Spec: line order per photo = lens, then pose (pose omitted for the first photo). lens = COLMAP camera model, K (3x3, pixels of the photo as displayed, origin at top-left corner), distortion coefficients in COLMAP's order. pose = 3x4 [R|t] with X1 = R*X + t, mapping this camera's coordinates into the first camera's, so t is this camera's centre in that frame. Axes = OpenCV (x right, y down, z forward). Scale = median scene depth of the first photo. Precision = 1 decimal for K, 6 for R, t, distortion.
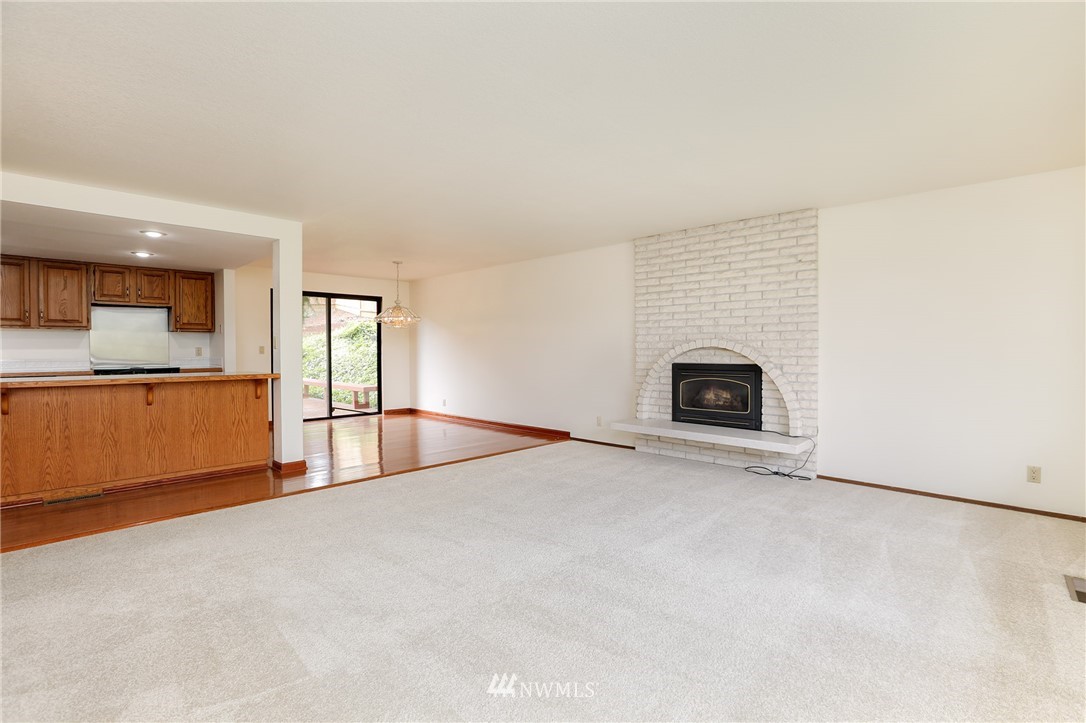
lens RADIAL K [[503.7, 0, 548.6], [0, 503.7, 351.9], [0, 0, 1]] dist [-0.028086, 0.006978]
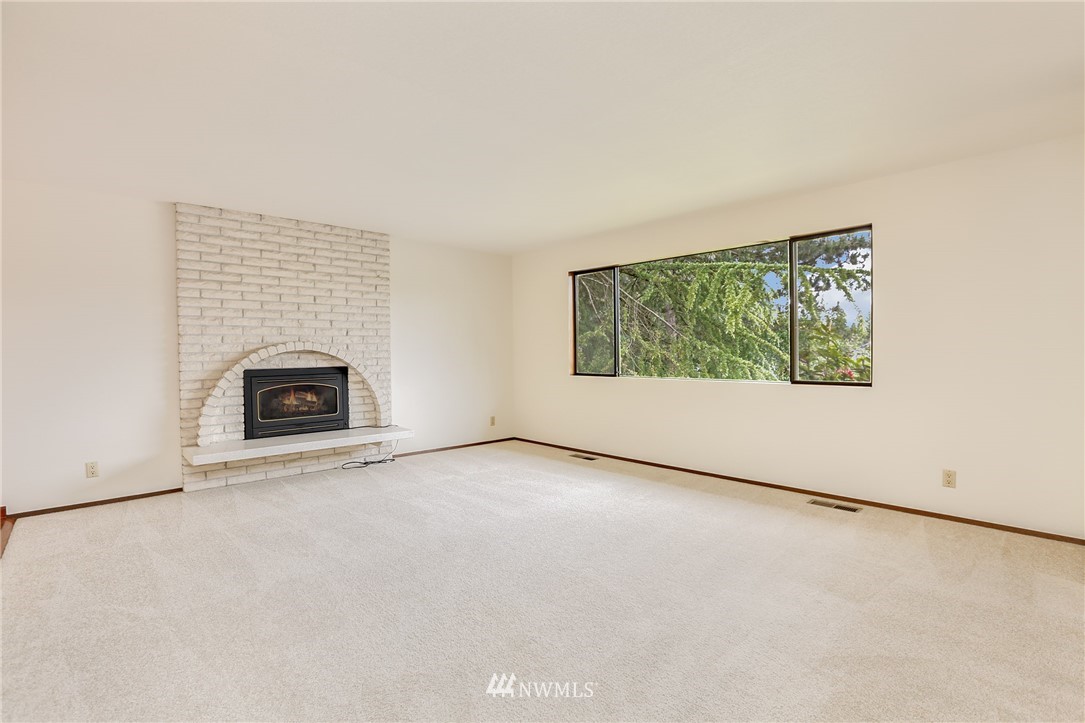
lens RADIAL K [[503.2, 0, 538.0], [0, 503.2, 357.8], [0, 0, 1]] dist [-0.028086, 0.006978]
pose [[0.079293, -0.017334, 0.996701, -0.570157], [0.013441, 0.999777, 0.016318, -0.005320], [-0.996761, 0.012103, 0.079508, 0.478729]]
